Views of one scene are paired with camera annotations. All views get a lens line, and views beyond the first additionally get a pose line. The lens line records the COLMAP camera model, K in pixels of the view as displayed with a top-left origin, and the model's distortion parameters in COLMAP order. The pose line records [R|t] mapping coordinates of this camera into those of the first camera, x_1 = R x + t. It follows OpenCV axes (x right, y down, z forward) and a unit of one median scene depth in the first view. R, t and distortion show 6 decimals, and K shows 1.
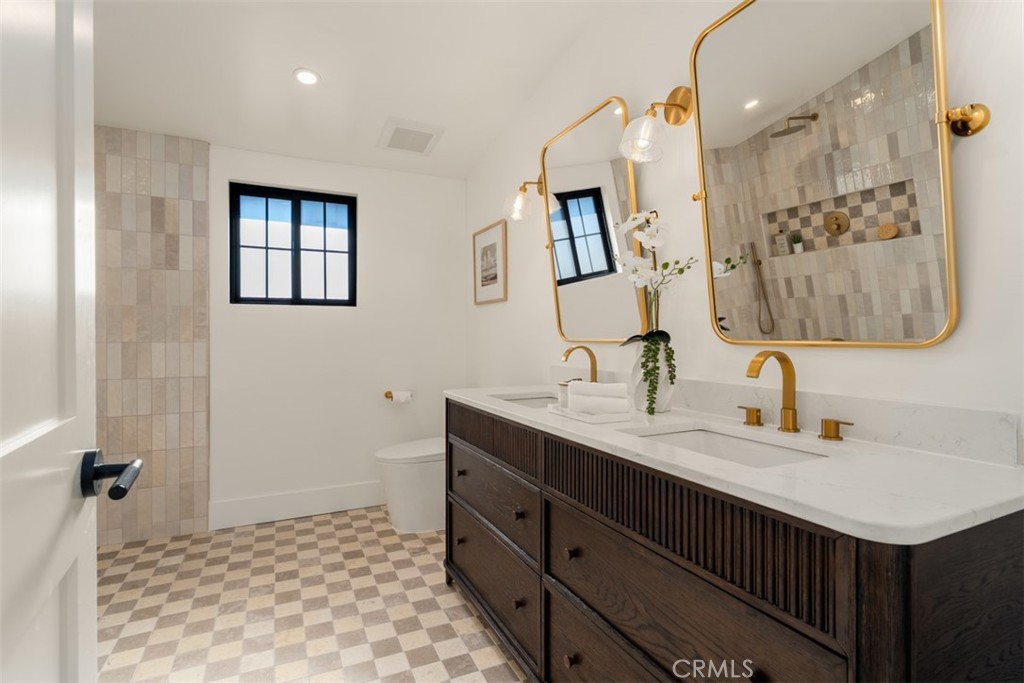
lens RADIAL K [[492.3, 0, 511.0], [0, 492.3, 335.9], [0, 0, 1]] dist [-0.003977, -0.000322]
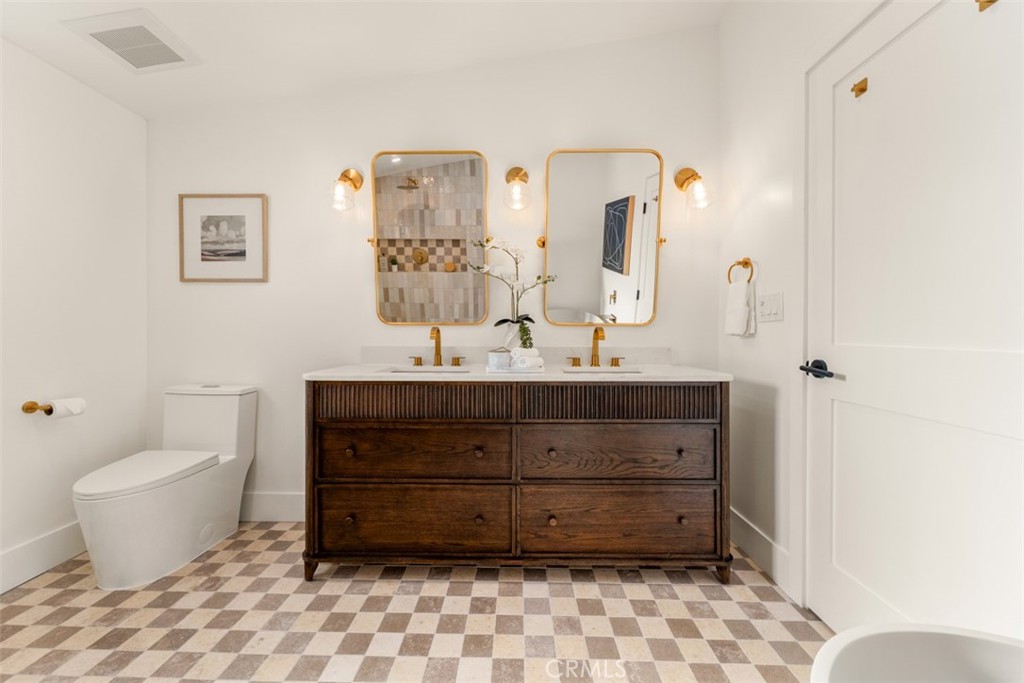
lens RADIAL K [[407.2, 0, 510.1], [0, 407.2, 341.7], [0, 0, 1]] dist [-0.000540, -0.000081]
pose [[0.451371, -0.010593, 0.892273, -0.531217], [-0.002054, 0.999915, 0.012910, 0.032732], [-0.892334, -0.007660, 0.451311, 0.259138]]
